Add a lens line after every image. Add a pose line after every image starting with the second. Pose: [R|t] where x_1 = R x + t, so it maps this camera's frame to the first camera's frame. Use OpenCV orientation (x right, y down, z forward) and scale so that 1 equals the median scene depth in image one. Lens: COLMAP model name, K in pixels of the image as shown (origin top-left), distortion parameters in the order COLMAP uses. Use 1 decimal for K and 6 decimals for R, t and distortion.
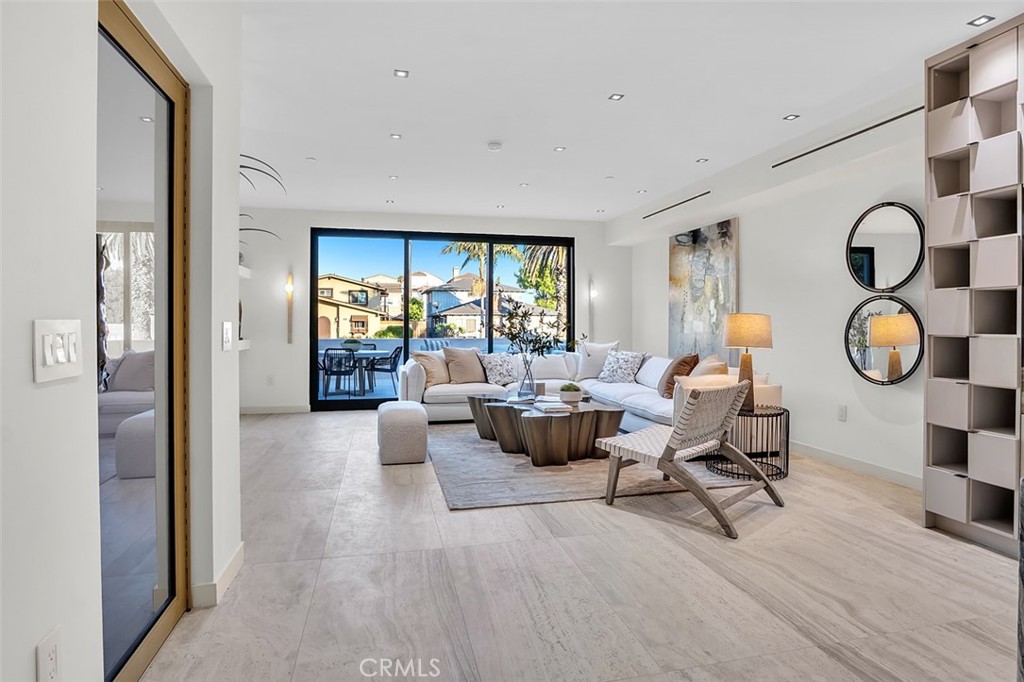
lens RADIAL K [[552.0, 0, 509.8], [0, 552.0, 332.4], [0, 0, 1]] dist [-0.015702, -0.002177]
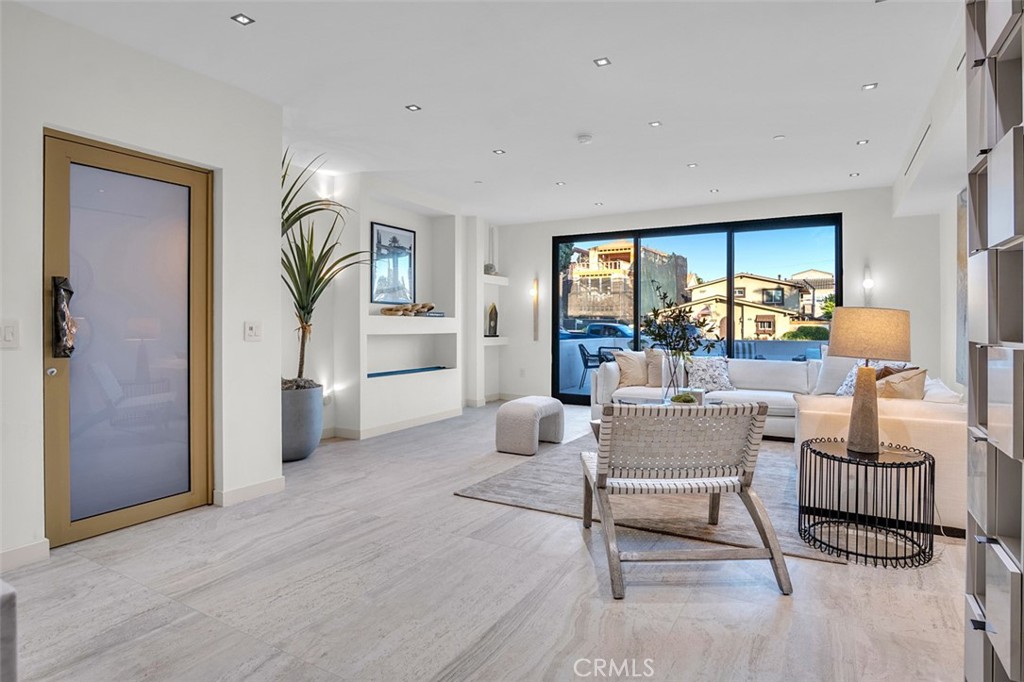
lens RADIAL K [[552.0, 0, 512.0], [0, 552.0, 326.6], [0, 0, 1]] dist [-0.015702, -0.002177]
pose [[0.726444, 0.002520, -0.687222, 0.273864], [-0.010287, 0.999921, -0.007208, -0.000420], [0.687149, 0.012306, 0.726412, 0.108424]]
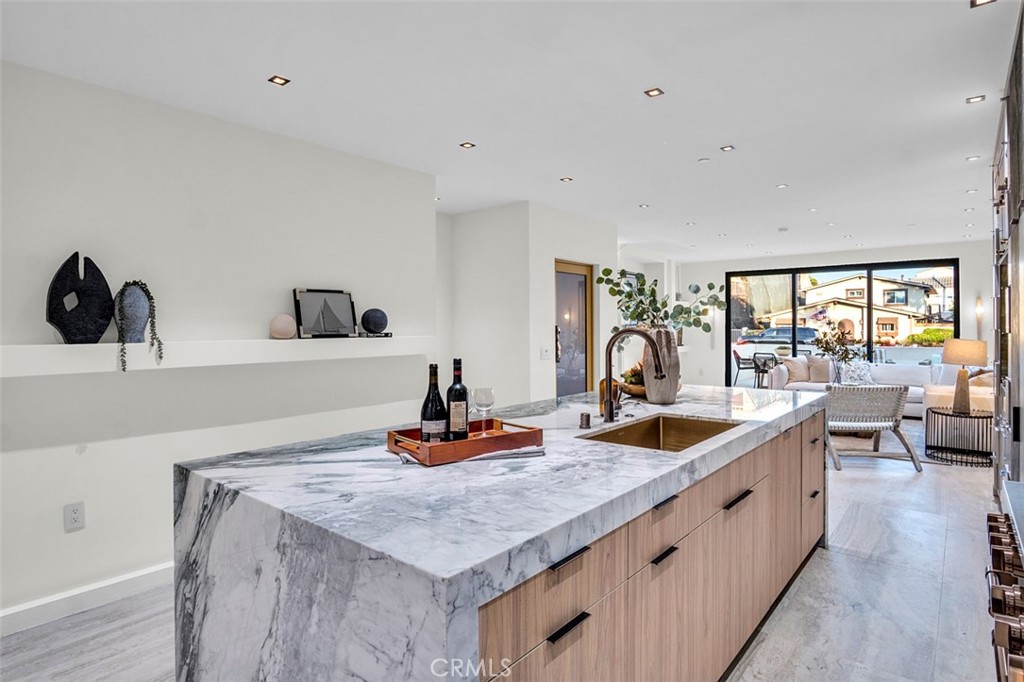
lens RADIAL K [[552.0, 0, 514.2], [0, 552.0, 329.5], [0, 0, 1]] dist [-0.015702, -0.002177]
pose [[0.605651, 0.003706, -0.795722, 0.387550], [-0.007597, 0.999971, -0.001125, -0.021632], [0.795694, 0.006727, 0.605662, -0.295337]]
